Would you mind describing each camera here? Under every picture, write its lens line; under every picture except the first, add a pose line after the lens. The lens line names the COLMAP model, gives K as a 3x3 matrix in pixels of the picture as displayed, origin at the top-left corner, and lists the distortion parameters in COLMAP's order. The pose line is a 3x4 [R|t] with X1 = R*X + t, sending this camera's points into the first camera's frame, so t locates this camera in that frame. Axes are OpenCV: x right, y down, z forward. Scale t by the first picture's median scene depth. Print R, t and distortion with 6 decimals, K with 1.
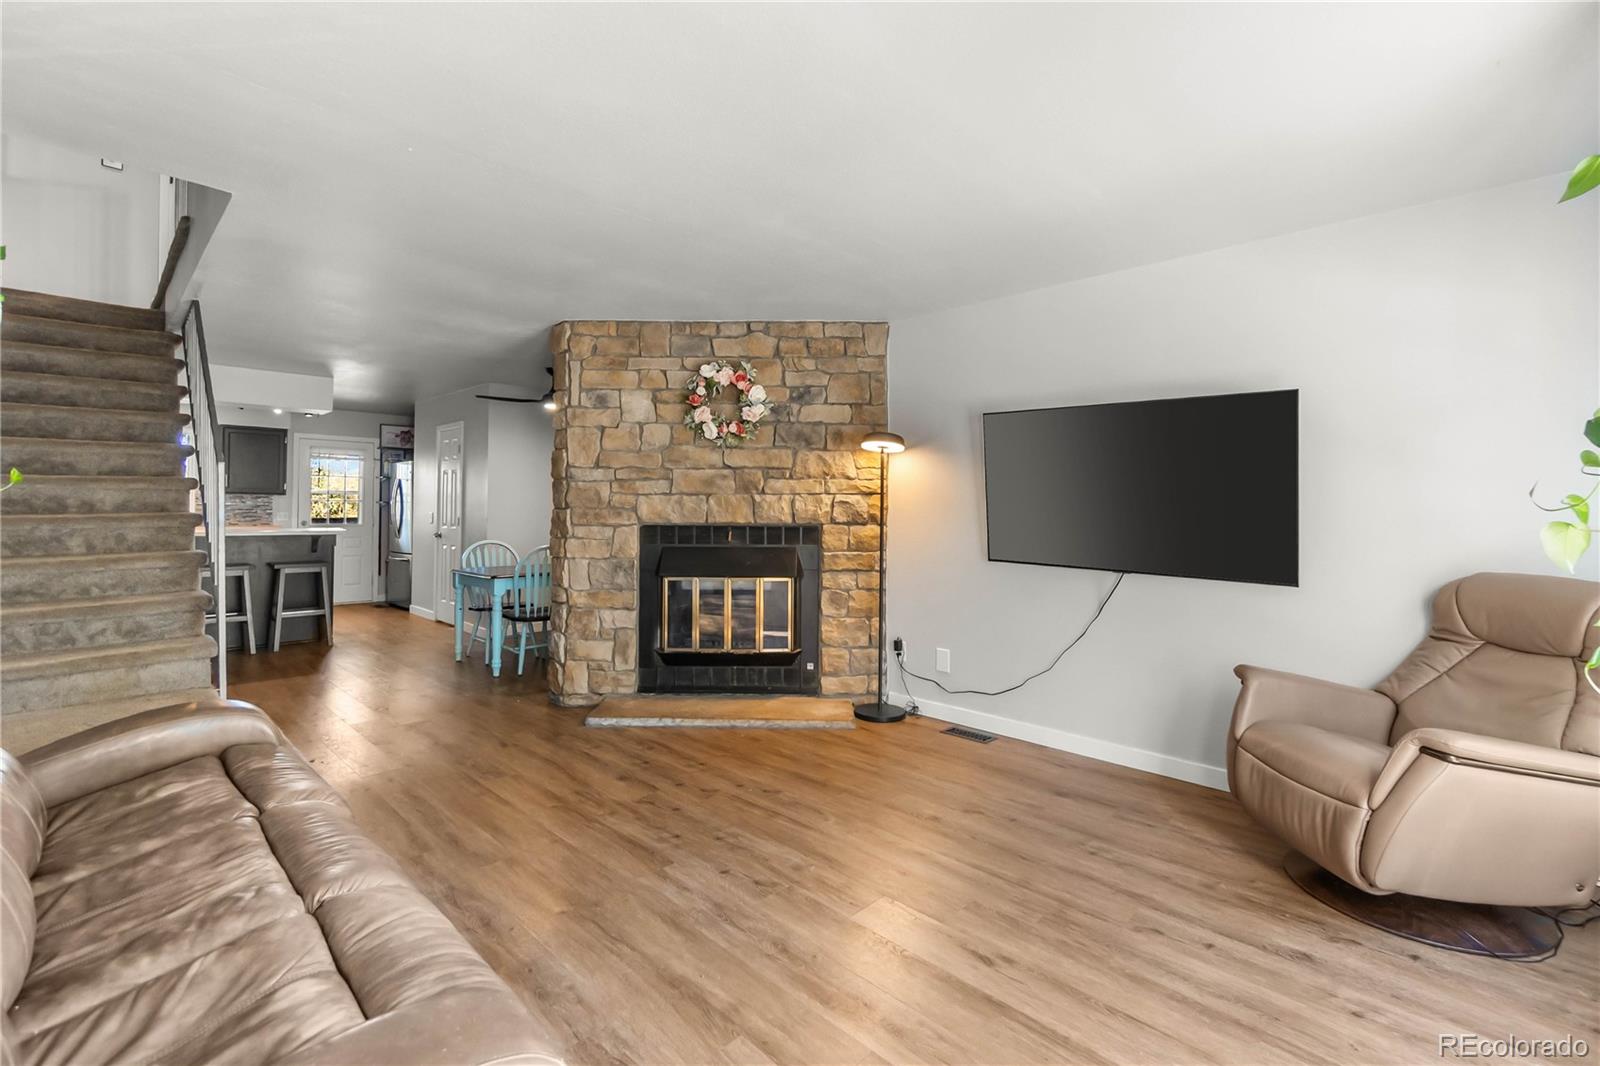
lens RADIAL K [[706.9, 0, 799.5], [0, 706.9, 504.9], [0, 0, 1]] dist [-0.009639, 0.001937]
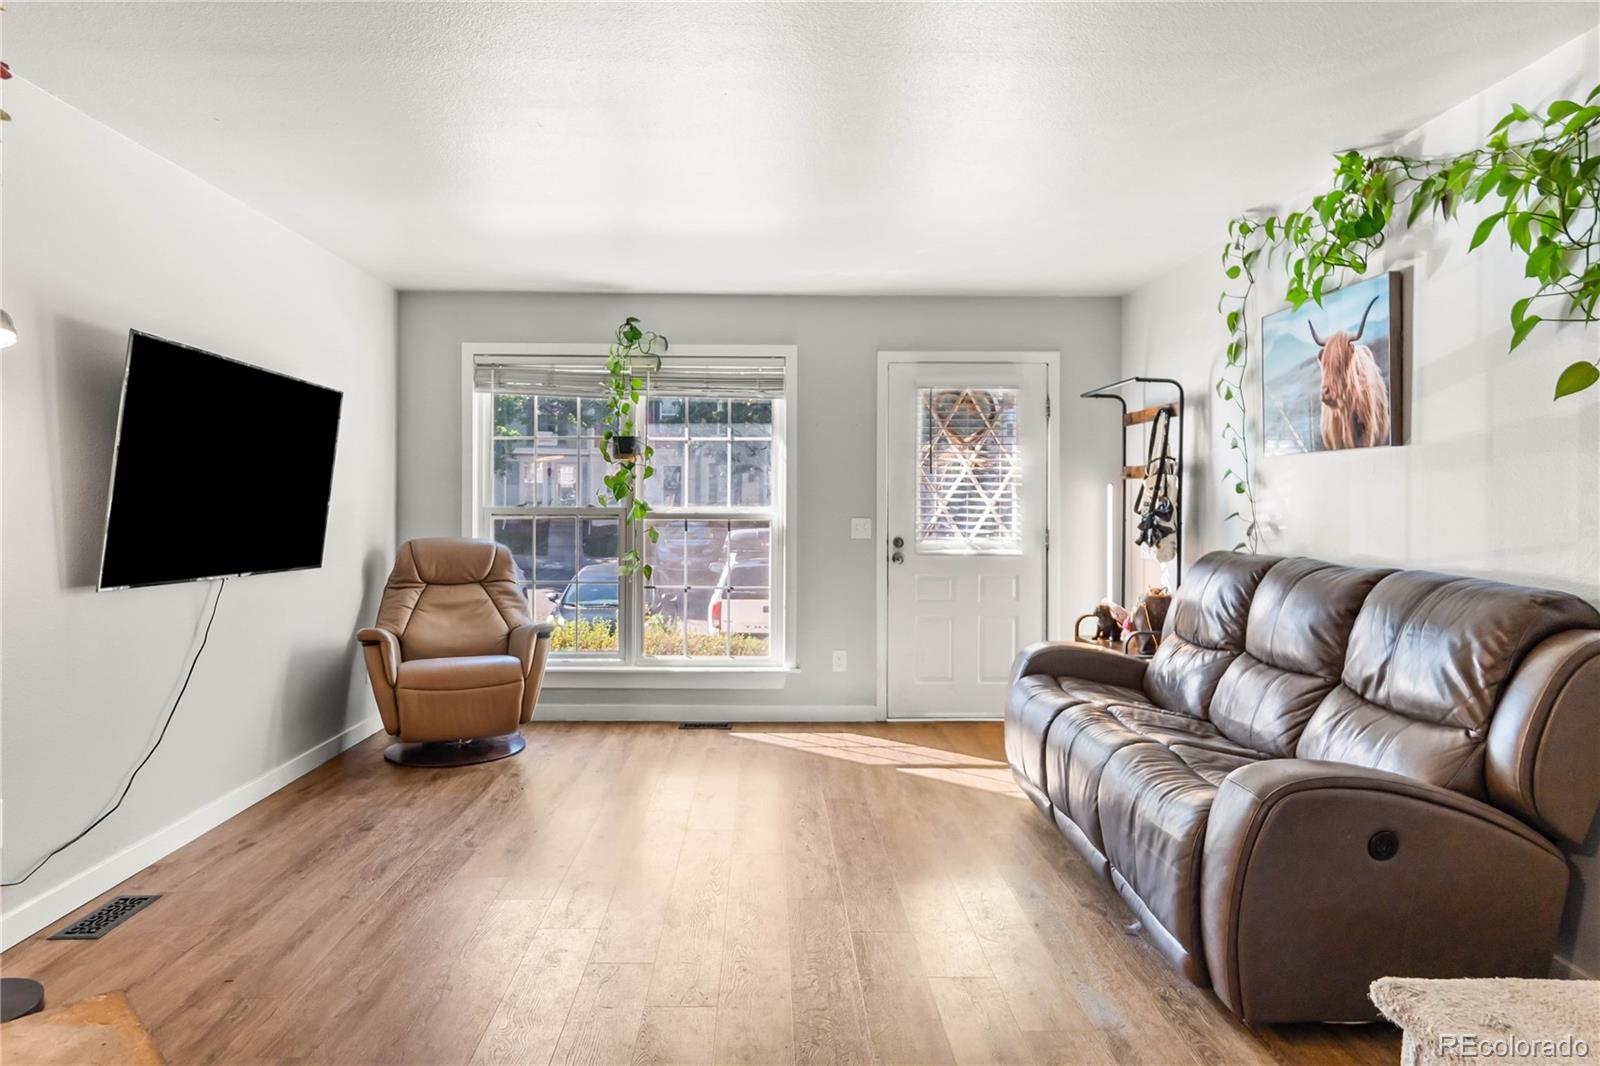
lens RADIAL K [[933.1, 0, 757.1], [0, 933.1, 505.6], [0, 0, 1]] dist [-0.008771, 0.000317]
pose [[-0.697010, -0.015268, 0.716899, -0.540274], [-0.016593, 0.999849, 0.005162, -0.000357], [-0.716869, -0.008297, -0.697158, 1.007514]]
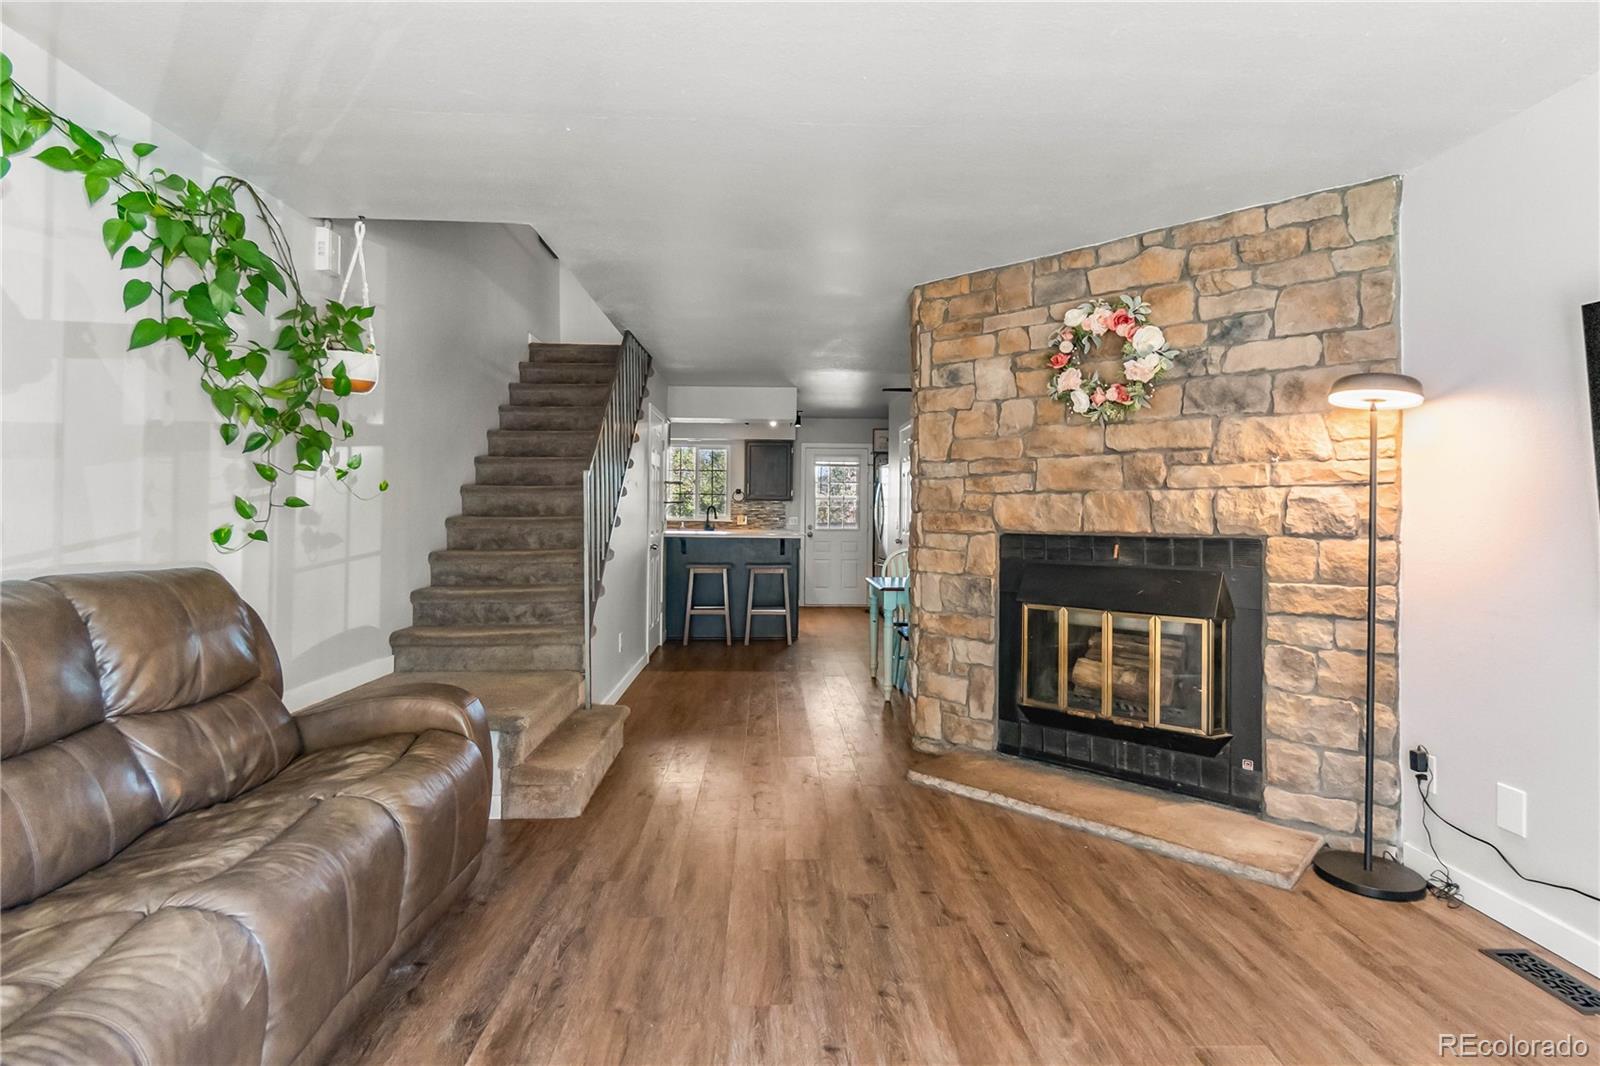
lens RADIAL K [[792.8, 0, 806.7], [0, 792.8, 508.1], [0, 0, 1]] dist [-0.001548, -0.000941]
pose [[0.732671, -0.006233, -0.680554, 0.208387], [0.004205, 0.999980, -0.004632, 0.004514], [0.680570, 0.000532, 0.732683, 0.228077]]
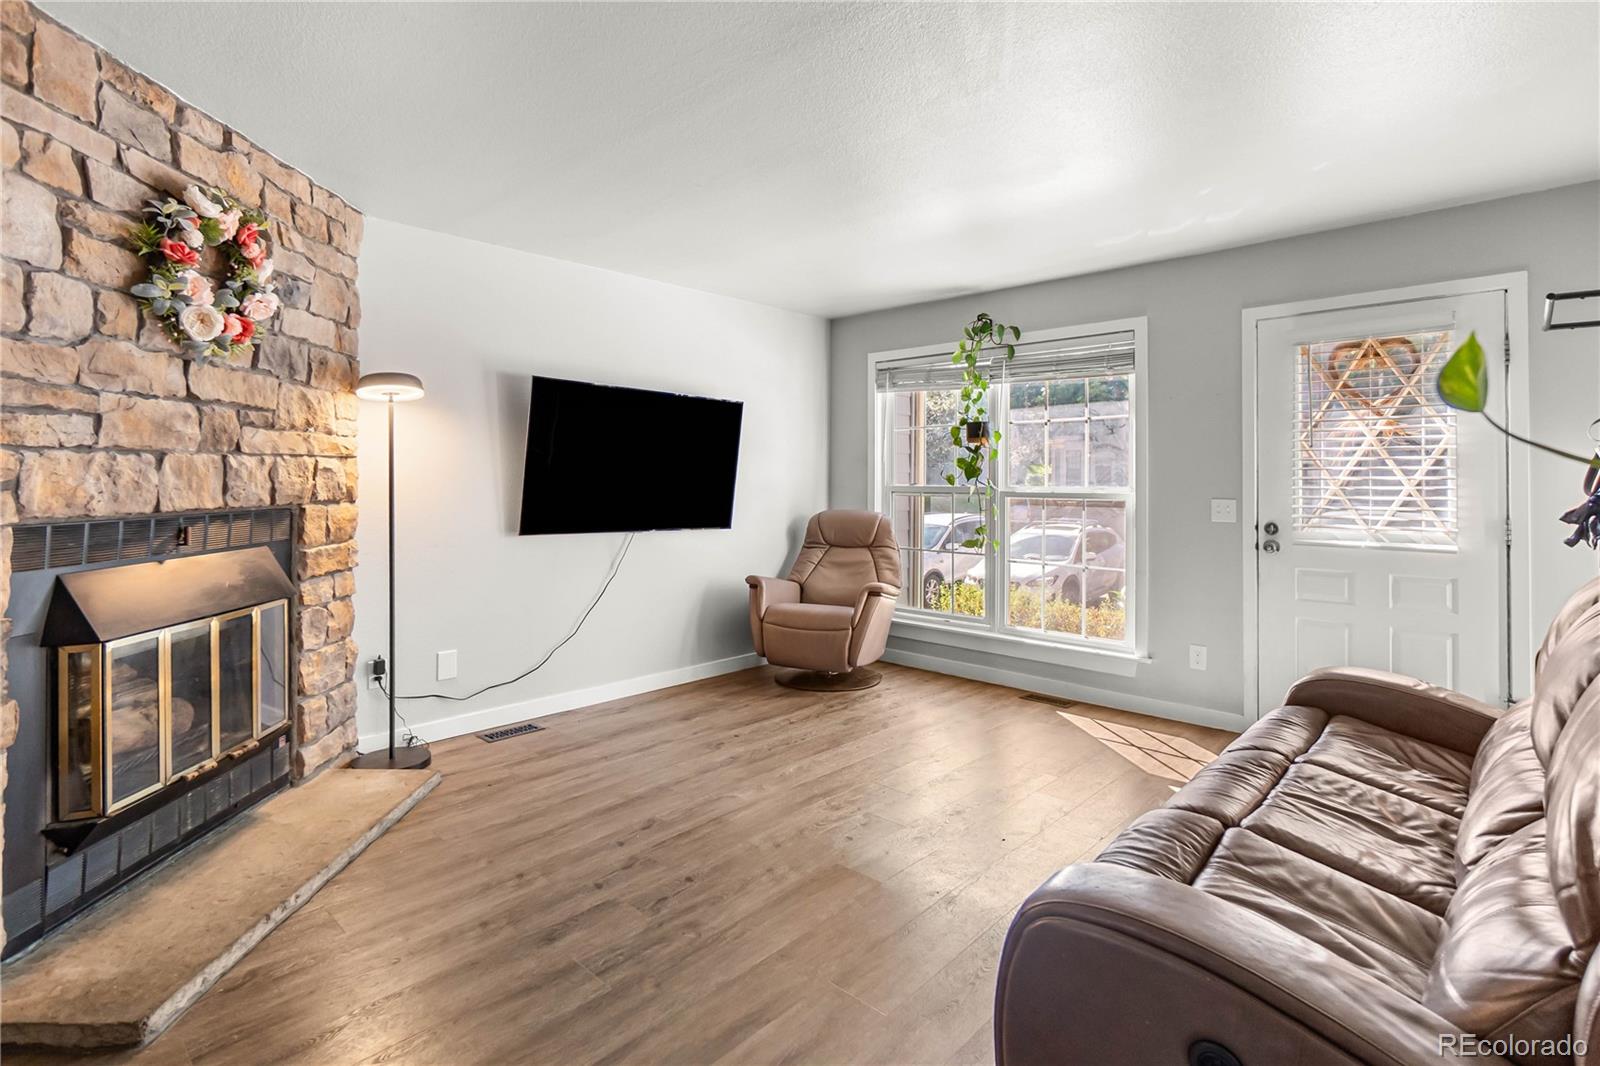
lens RADIAL K [[772.8, 0, 786.0], [0, 772.8, 471.3], [0, 0, 1]] dist [-0.005955, 0.000782]
pose [[-0.003748, 0.001452, 0.999992, -0.650640], [-0.010729, 0.999941, -0.001492, -0.005605], [-0.999935, -0.010734, -0.003732, 0.582424]]
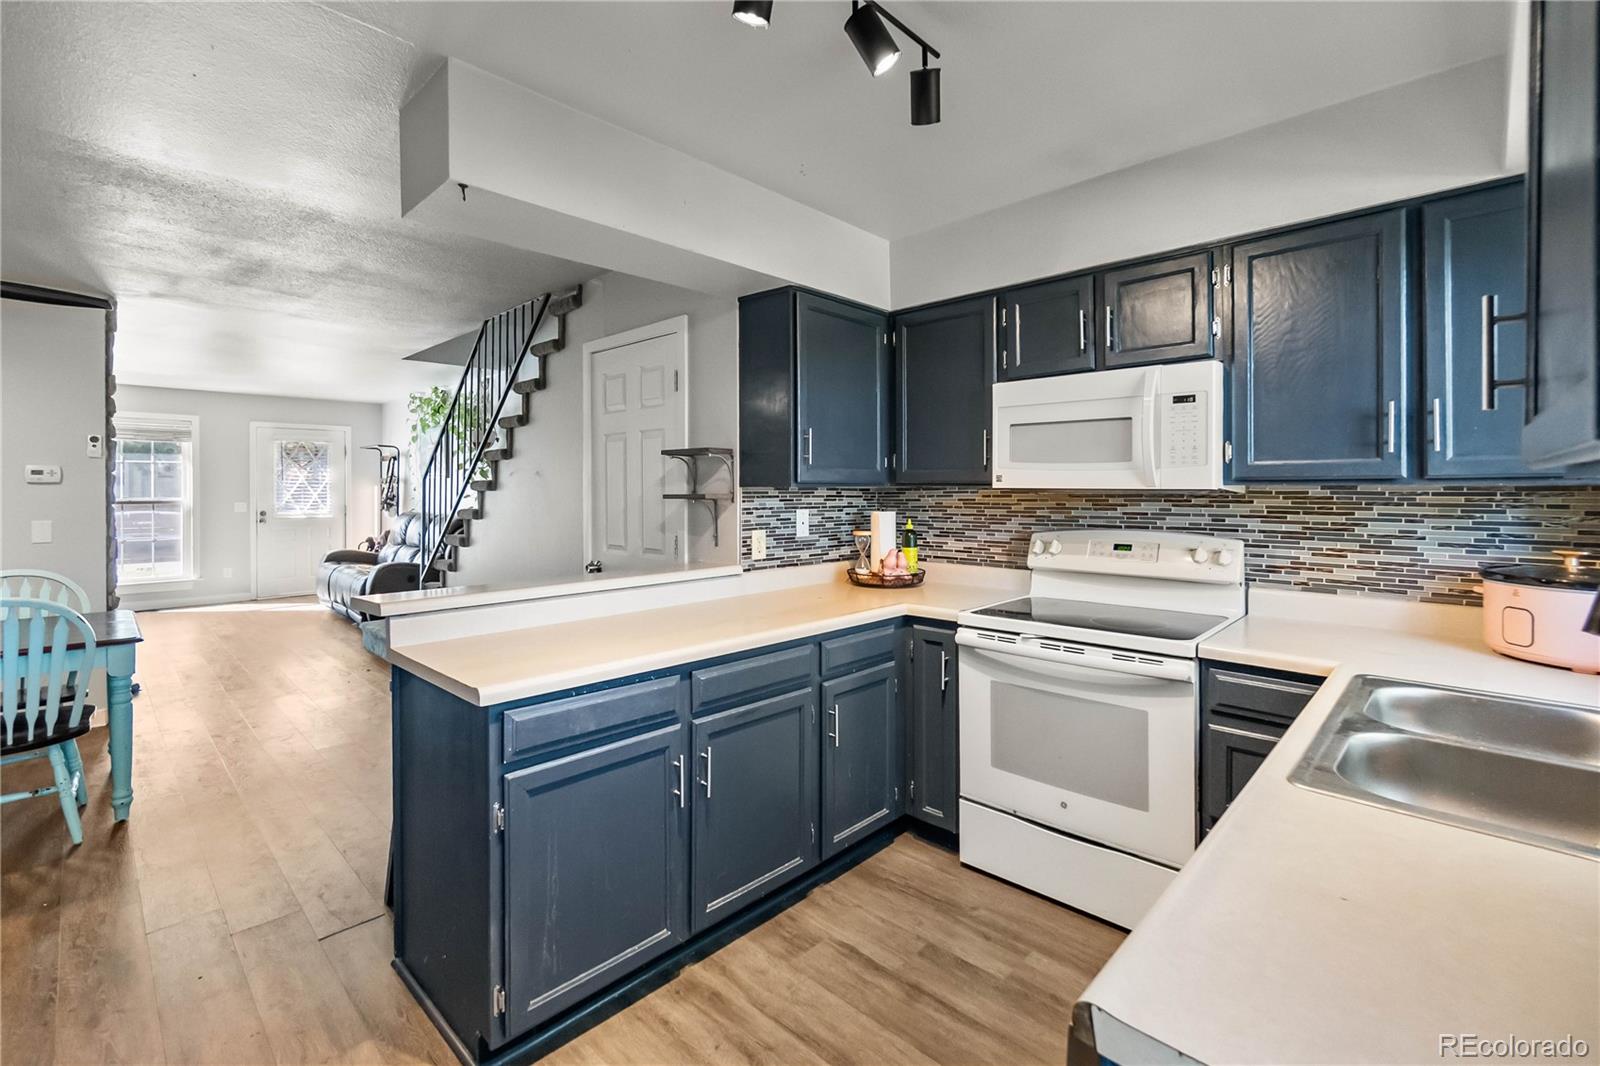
lens RADIAL K [[706.9, 0, 803.1], [0, 706.9, 485.0], [0, 0, 1]] dist [-0.009639, 0.001937]
pose [[-0.999946, -0.008360, -0.006109, -1.238638], [-0.008308, 0.999929, -0.008572, -0.022343], [0.006180, -0.008520, -0.999945, 1.929765]]
